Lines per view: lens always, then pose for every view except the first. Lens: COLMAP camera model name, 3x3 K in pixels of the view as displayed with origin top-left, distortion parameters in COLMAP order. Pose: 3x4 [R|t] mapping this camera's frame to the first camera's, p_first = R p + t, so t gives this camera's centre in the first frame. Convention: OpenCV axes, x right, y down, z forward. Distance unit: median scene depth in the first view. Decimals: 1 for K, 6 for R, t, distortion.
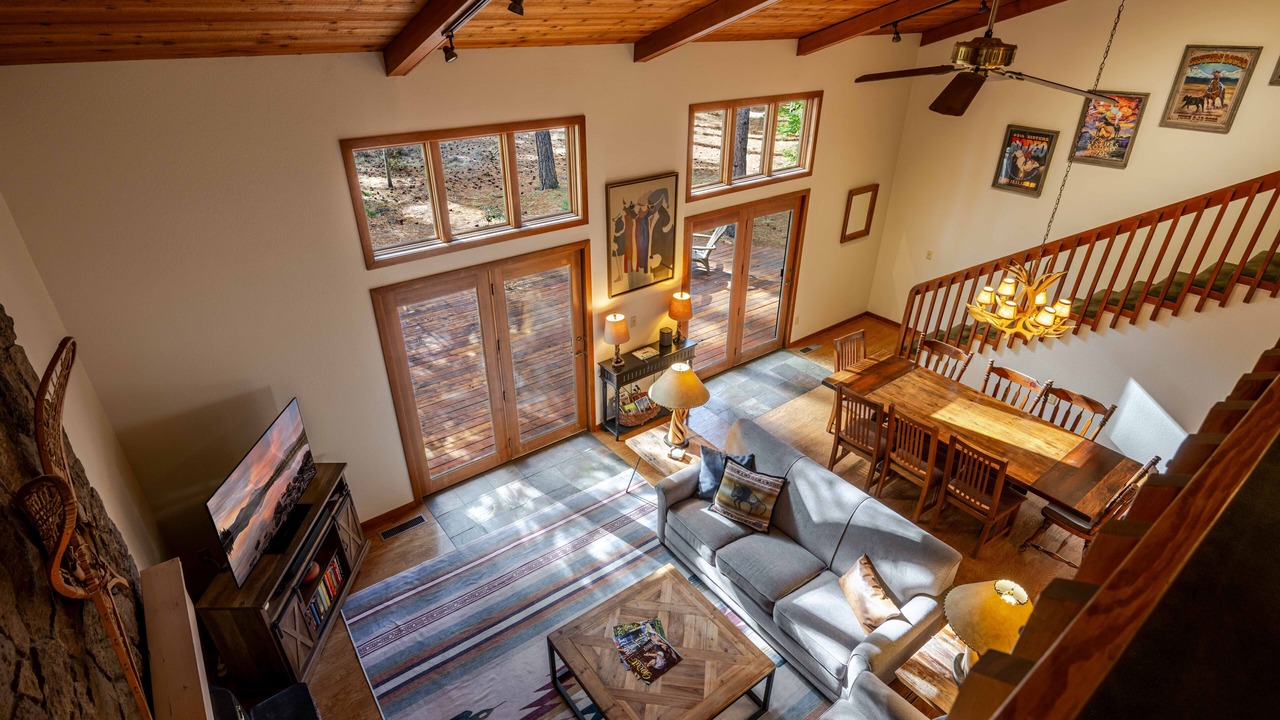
lens RADIAL K [[636.4, 0, 633.6], [0, 636.4, 359.9], [0, 0, 1]] dist [-0.001687, -0.001777]
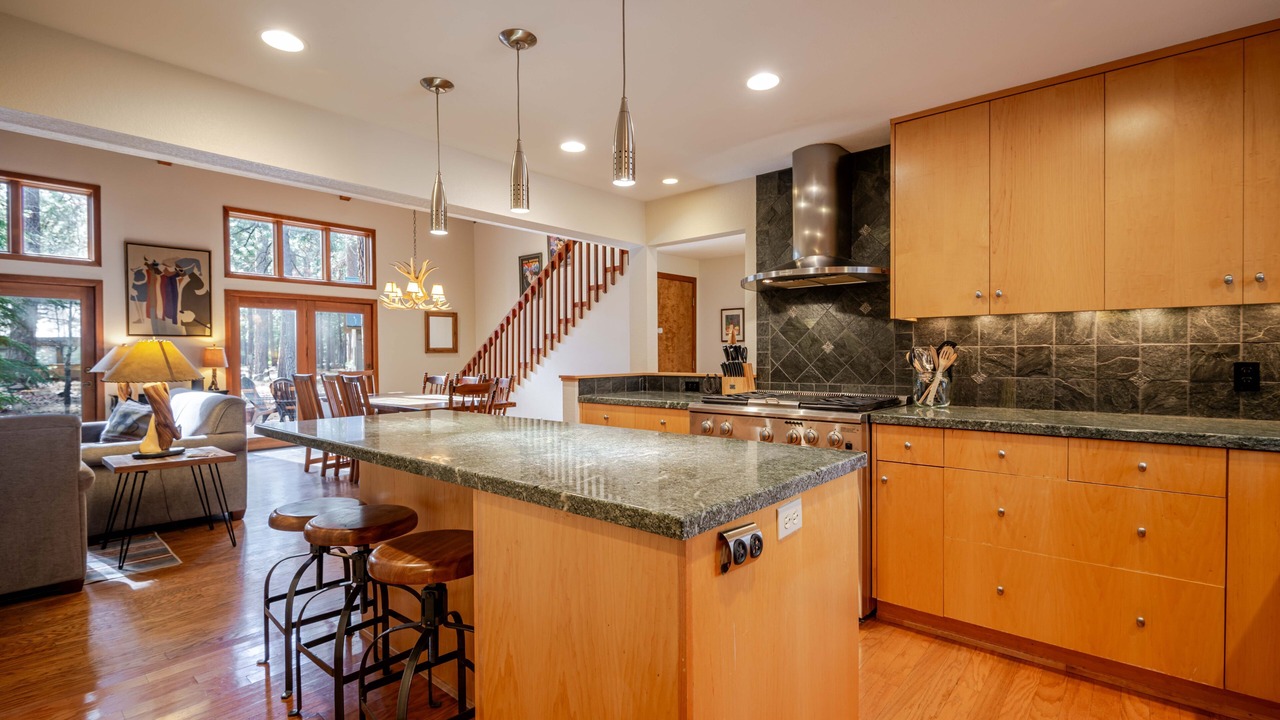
lens RADIAL K [[586.9, 0, 632.4], [0, 586.9, 362.5], [0, 0, 1]] dist [0.003347, -0.008093]
pose [[0.980730, -0.013314, 0.194912, 0.687652], [0.104044, 0.880019, -0.463402, 0.561631], [-0.165357, 0.474751, 0.864447, -0.073617]]
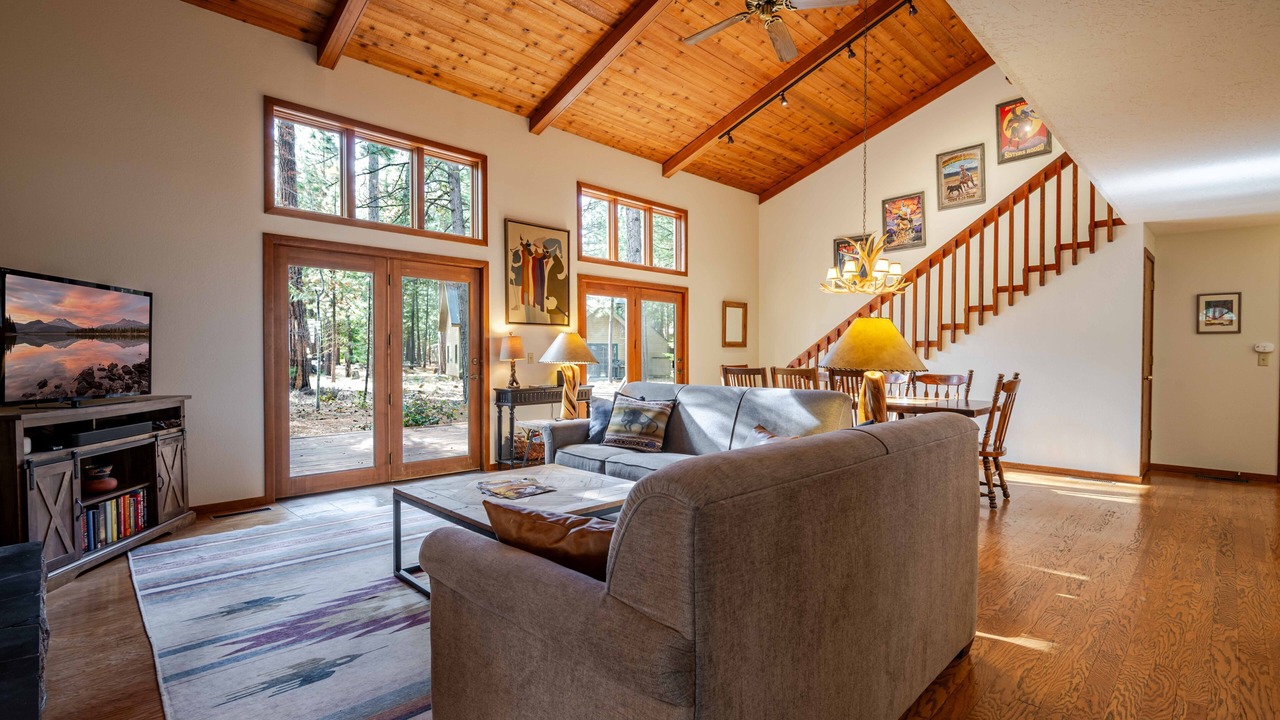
lens RADIAL K [[586.9, 0, 632.4], [0, 586.9, 362.5], [0, 0, 1]] dist [0.003347, -0.008093]
pose [[0.992446, -0.006243, 0.122522, 0.051391], [0.063430, 0.880967, -0.468907, 0.442914], [-0.105010, 0.473136, 0.874709, 0.155984]]
